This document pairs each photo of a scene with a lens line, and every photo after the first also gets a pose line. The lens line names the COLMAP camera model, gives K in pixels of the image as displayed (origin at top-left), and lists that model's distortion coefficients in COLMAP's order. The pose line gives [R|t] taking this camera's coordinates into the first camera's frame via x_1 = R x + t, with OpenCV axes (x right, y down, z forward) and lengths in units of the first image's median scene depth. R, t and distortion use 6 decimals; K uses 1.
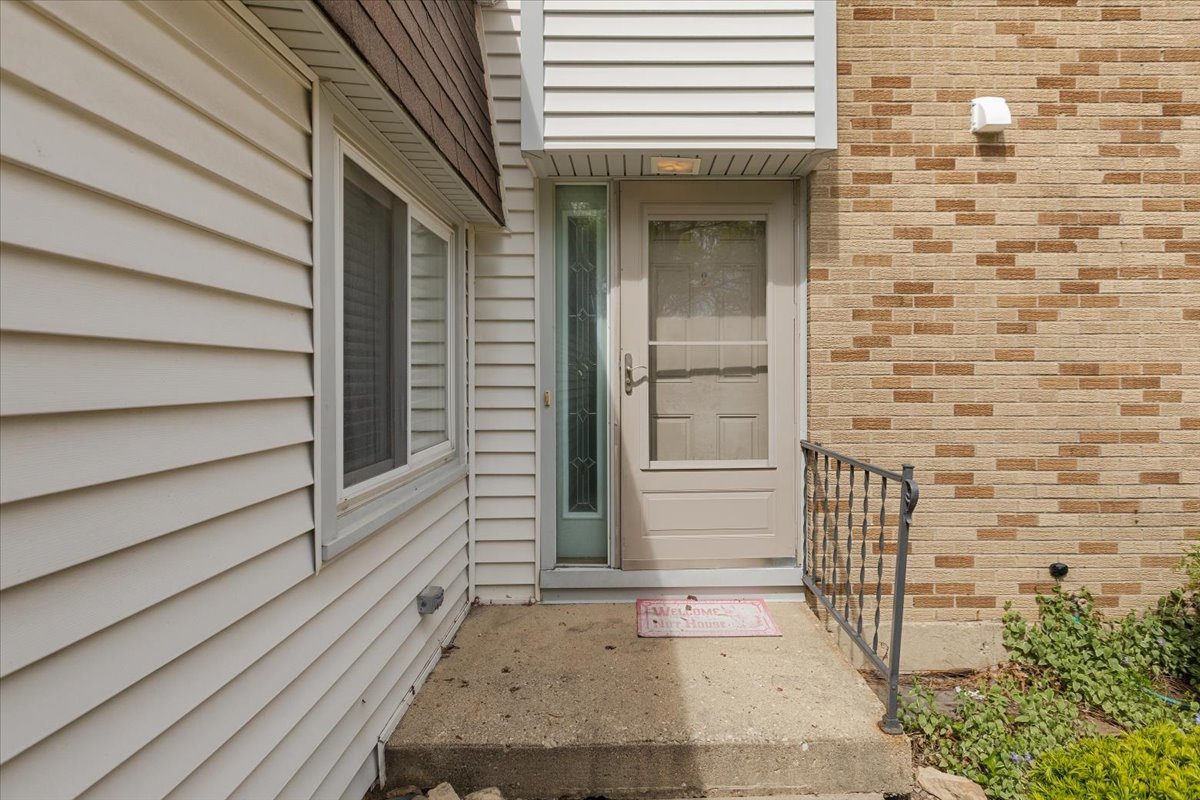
lens RADIAL K [[535.8, 0, 609.0], [0, 535.8, 387.8], [0, 0, 1]] dist [0.001098, -0.000724]
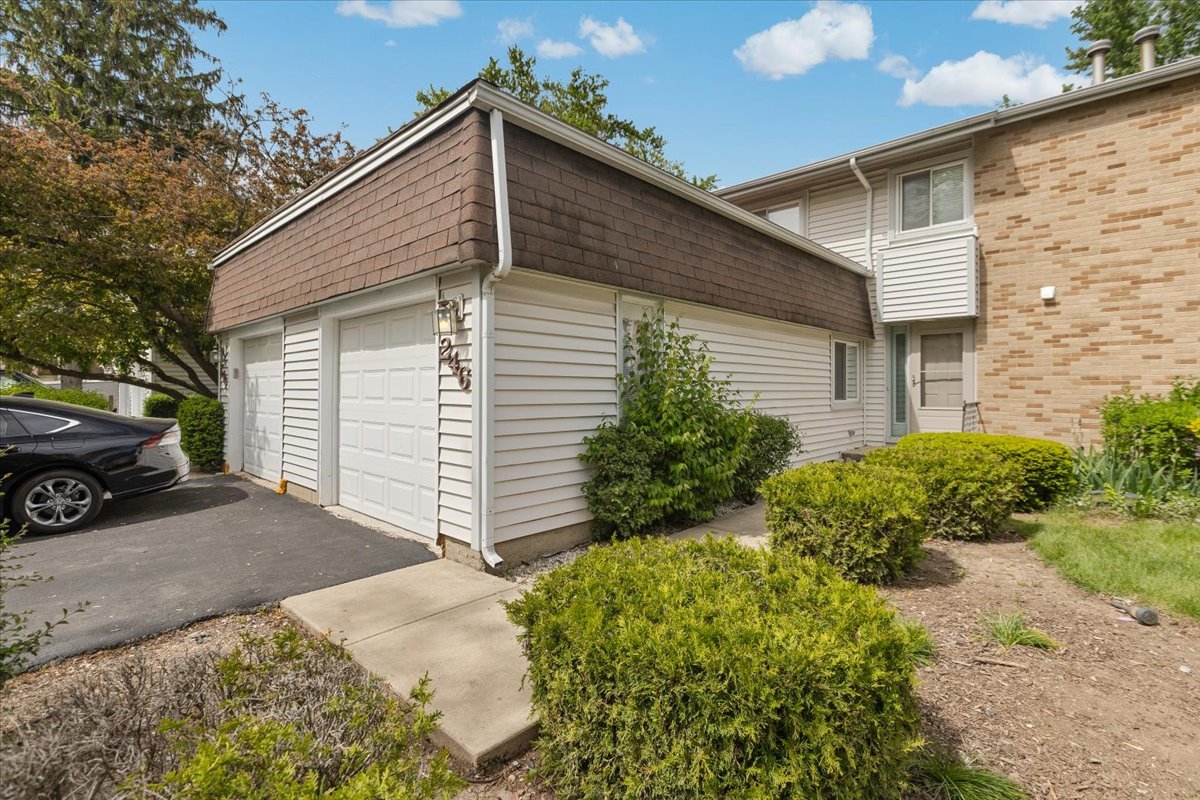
lens RADIAL K [[535.8, 0, 609.0], [0, 535.8, 387.8], [0, 0, 1]] dist [0.001098, -0.000724]
pose [[0.728228, 0.001406, -0.685333, 0.968297], [-0.003559, 0.999992, -0.001730, 0.031289], [0.685326, 0.003699, 0.728227, -2.817843]]
